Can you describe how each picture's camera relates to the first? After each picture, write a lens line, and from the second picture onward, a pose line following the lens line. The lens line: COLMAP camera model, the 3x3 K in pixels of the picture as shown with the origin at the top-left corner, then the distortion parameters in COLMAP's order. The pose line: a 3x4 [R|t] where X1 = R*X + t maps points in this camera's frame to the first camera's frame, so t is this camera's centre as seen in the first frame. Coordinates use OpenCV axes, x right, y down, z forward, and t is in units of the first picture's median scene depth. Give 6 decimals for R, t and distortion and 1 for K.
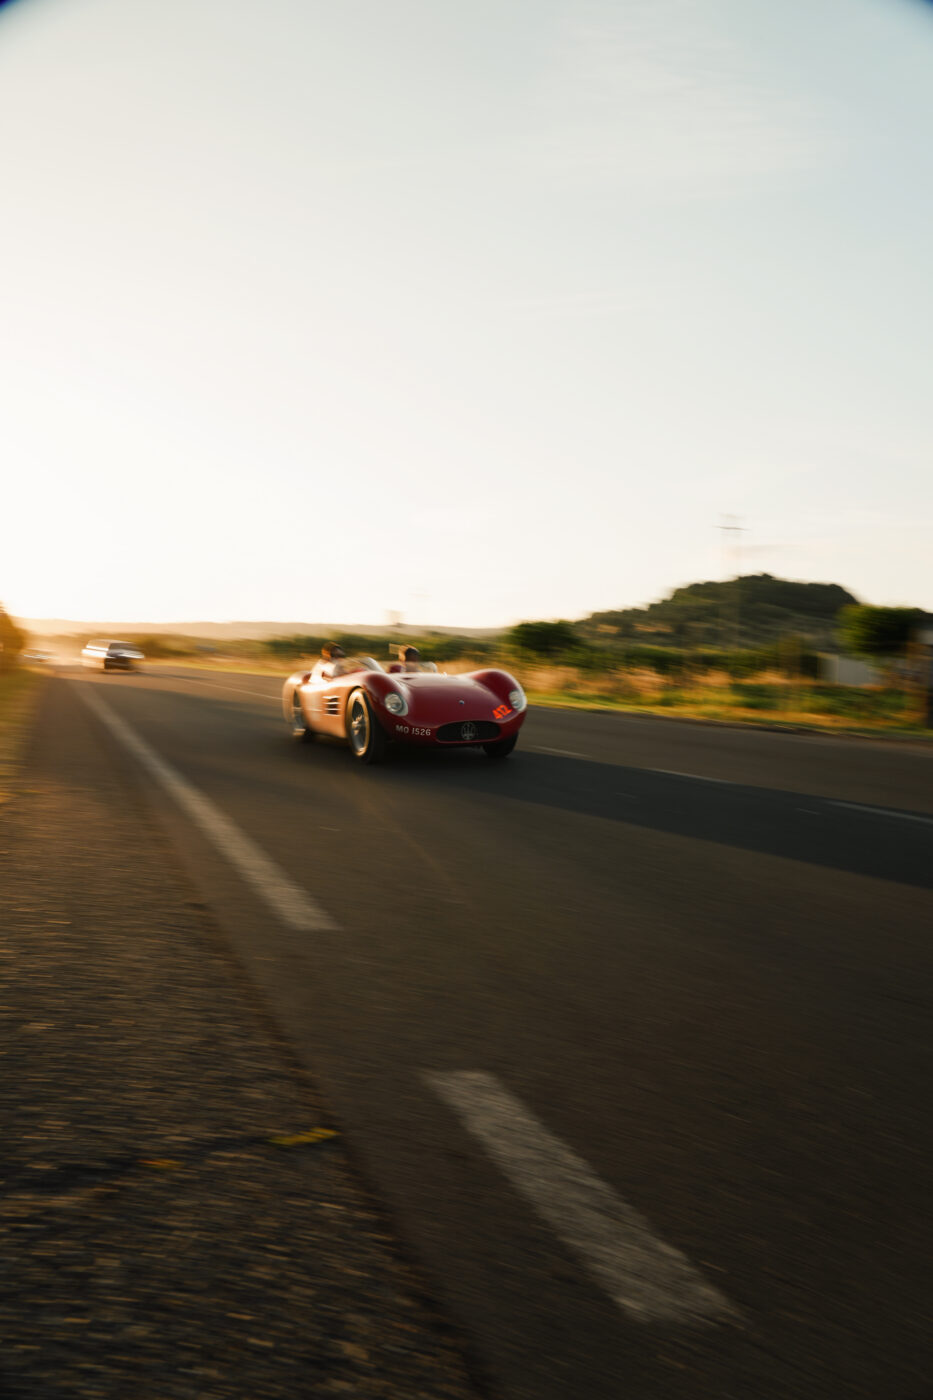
lens RADIAL K [[941.9, 0, 466.5], [0, 941.9, 700.0], [0, 0, 1]] dist [-0.017412, 0.010501]
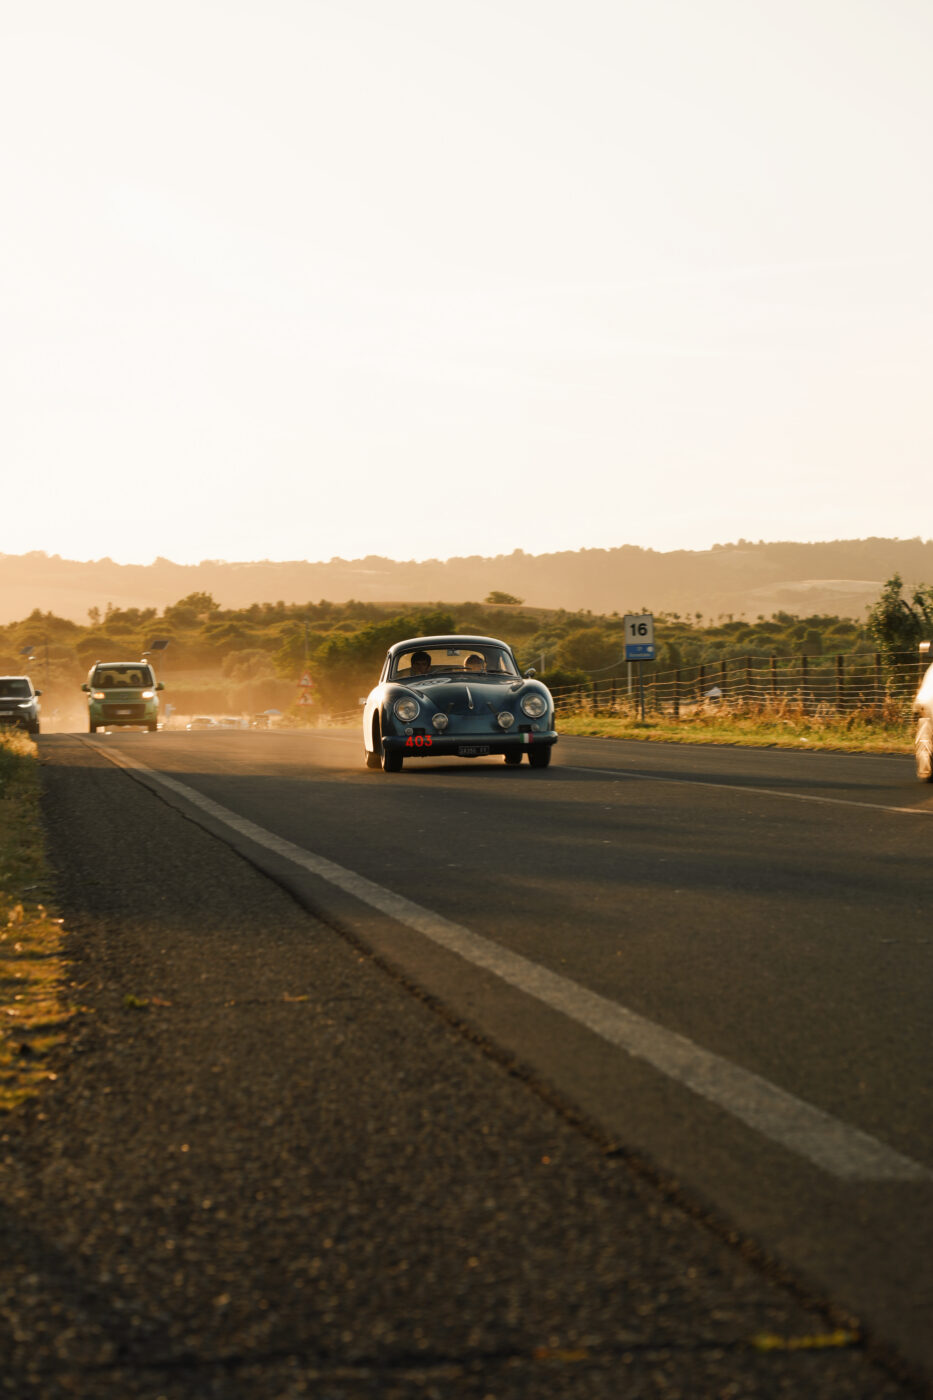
lens RADIAL K [[4160.1, 0, 466.5], [0, 4160.1, 700.0], [0, 0, 1]] dist [-0.032722, 0.258579]
pose [[0.952514, -0.020955, -0.303772, 0.384214], [0.007950, 0.999000, -0.043987, 0.186767], [0.304390, 0.039483, 0.951729, -1.395369]]
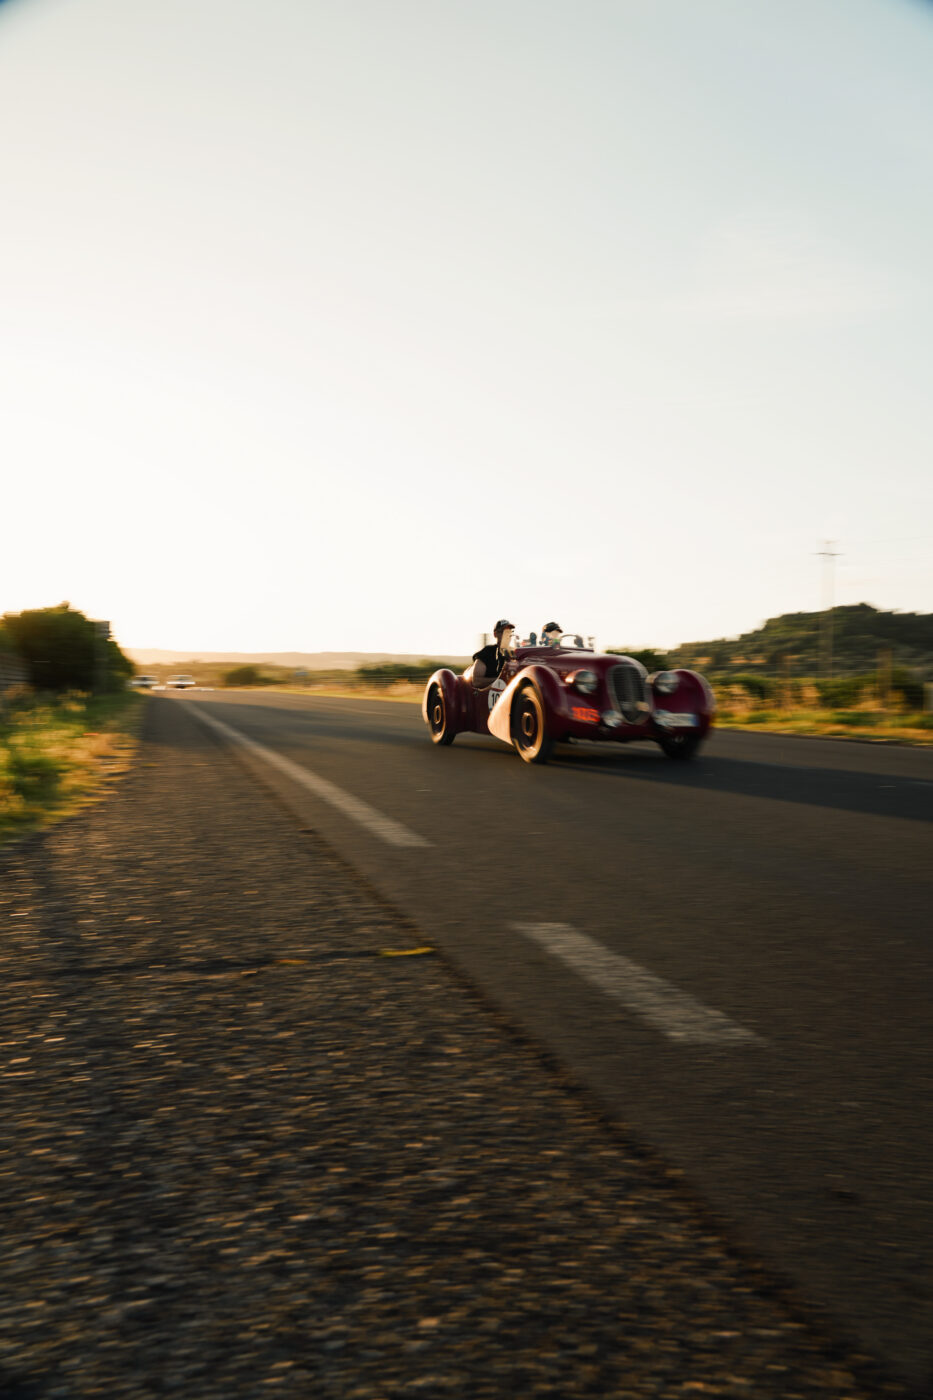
lens RADIAL K [[941.9, 0, 466.5], [0, 941.9, 700.0], [0, 0, 1]] dist [-0.017412, 0.010501]
pose [[0.995724, 0.008089, -0.092028, 0.009055], [-0.011094, 0.999420, -0.032189, 0.179190], [0.091714, 0.033072, 0.995236, -0.188933]]
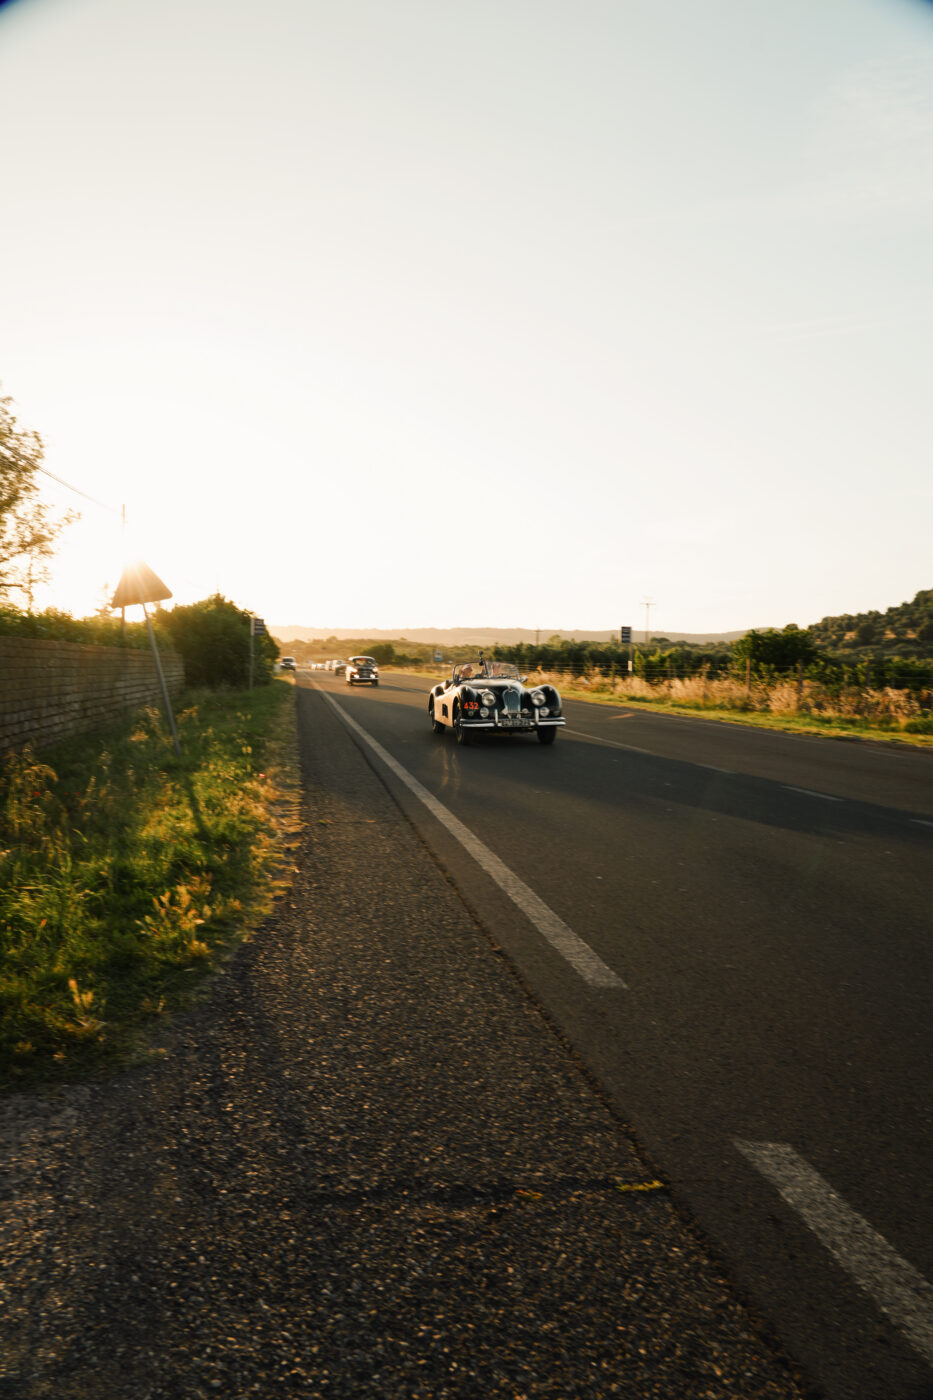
lens RADIAL K [[941.9, 0, 466.5], [0, 941.9, 700.0], [0, 0, 1]] dist [-0.017412, 0.010501]
pose [[0.973133, 0.013403, -0.229855, -0.116943], [-0.014880, 0.999878, -0.004696, -0.157117], [0.229764, 0.007990, 0.973214, -0.246263]]
